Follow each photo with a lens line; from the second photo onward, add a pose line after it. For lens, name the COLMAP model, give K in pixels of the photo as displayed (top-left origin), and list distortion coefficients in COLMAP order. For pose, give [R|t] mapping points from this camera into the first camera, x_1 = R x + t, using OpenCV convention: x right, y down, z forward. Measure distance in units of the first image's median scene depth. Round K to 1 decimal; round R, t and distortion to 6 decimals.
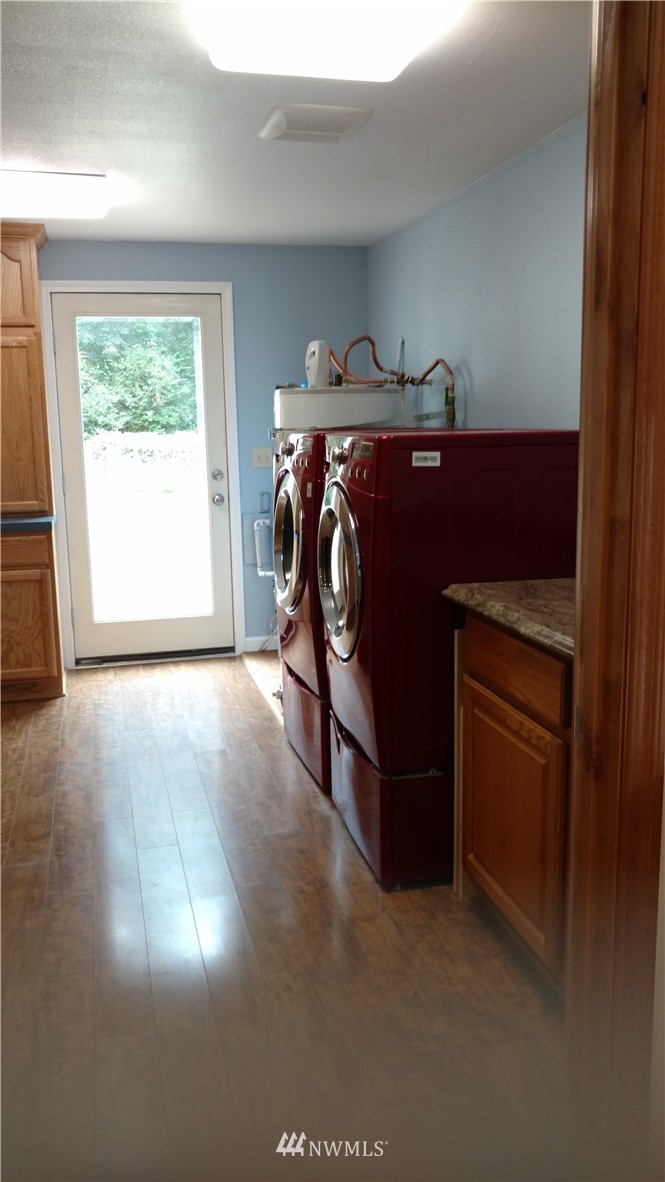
lens RADIAL K [[931.5, 0, 328.2], [0, 931.5, 582.4], [0, 0, 1]] dist [-0.000454, -0.009415]
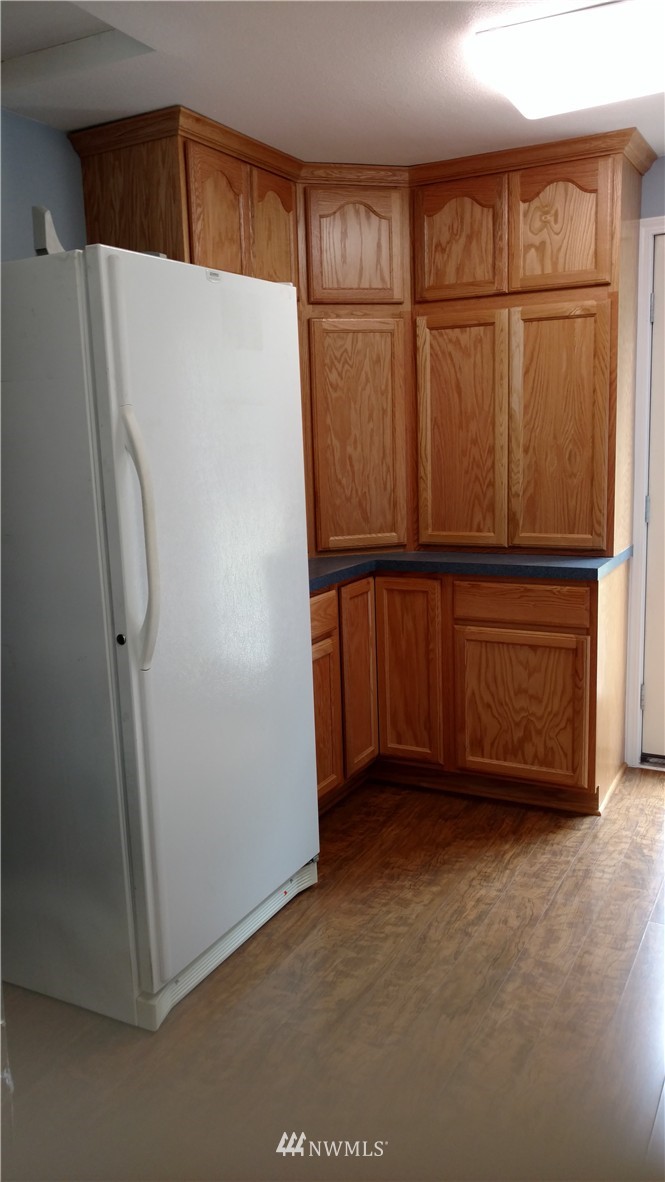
lens RADIAL K [[931.5, 0, 328.2], [0, 931.5, 582.4], [0, 0, 1]] dist [-0.000454, -0.009415]
pose [[0.741493, 0.106123, -0.662514, 0.010579], [-0.100755, 0.993827, 0.046428, -0.065996], [0.663352, 0.032326, 0.747609, 0.351960]]
